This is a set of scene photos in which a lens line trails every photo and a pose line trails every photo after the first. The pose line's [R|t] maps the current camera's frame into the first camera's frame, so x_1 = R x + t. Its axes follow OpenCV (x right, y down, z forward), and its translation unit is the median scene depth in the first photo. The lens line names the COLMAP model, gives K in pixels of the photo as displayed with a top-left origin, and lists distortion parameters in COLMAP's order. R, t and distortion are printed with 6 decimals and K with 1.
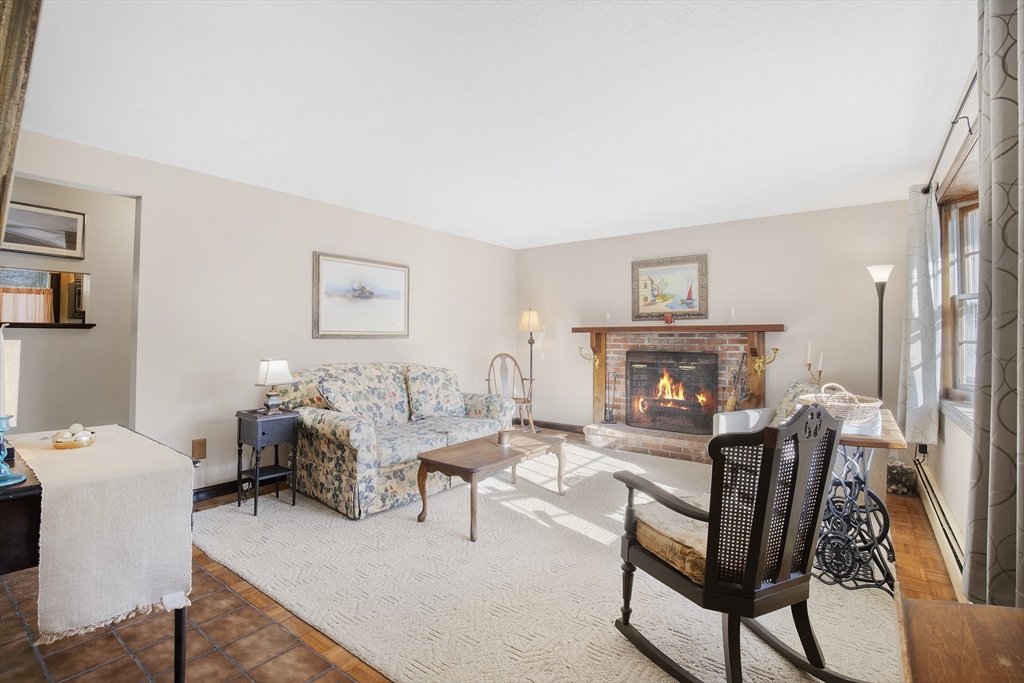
lens RADIAL K [[469.6, 0, 517.8], [0, 469.6, 335.6], [0, 0, 1]] dist [-0.018624, -0.000506]
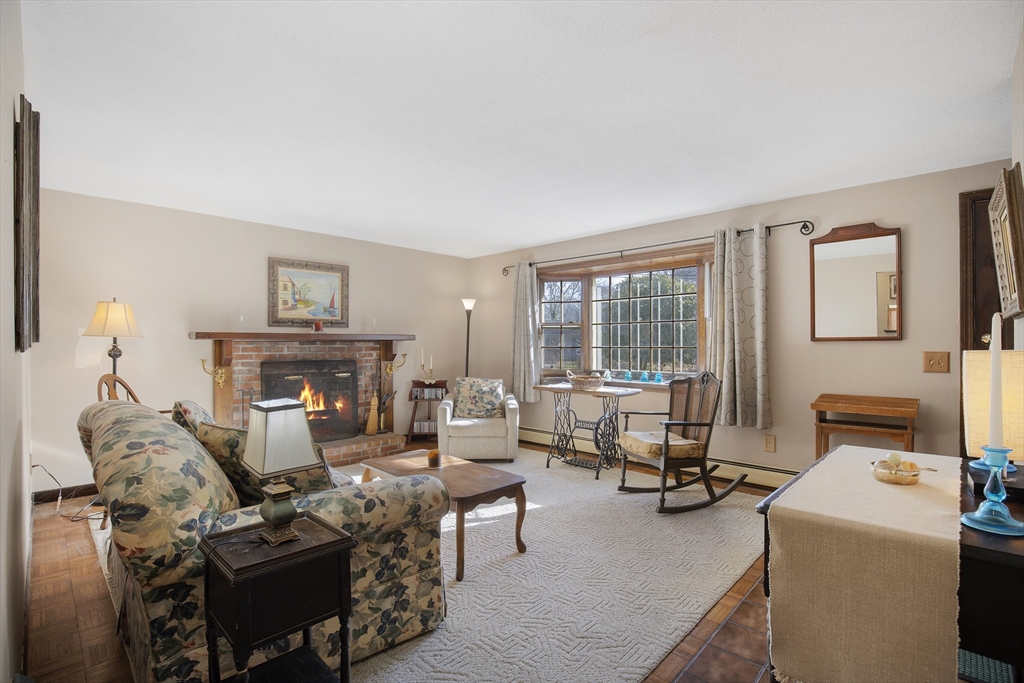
lens RADIAL K [[469.6, 0, 517.3], [0, 469.6, 344.1], [0, 0, 1]] dist [-0.018624, -0.000506]
pose [[0.138606, -0.000902, 0.990347, -0.563038], [-0.001512, 0.999998, 0.001122, -0.001198], [-0.990346, -0.001653, 0.138605, 0.461113]]
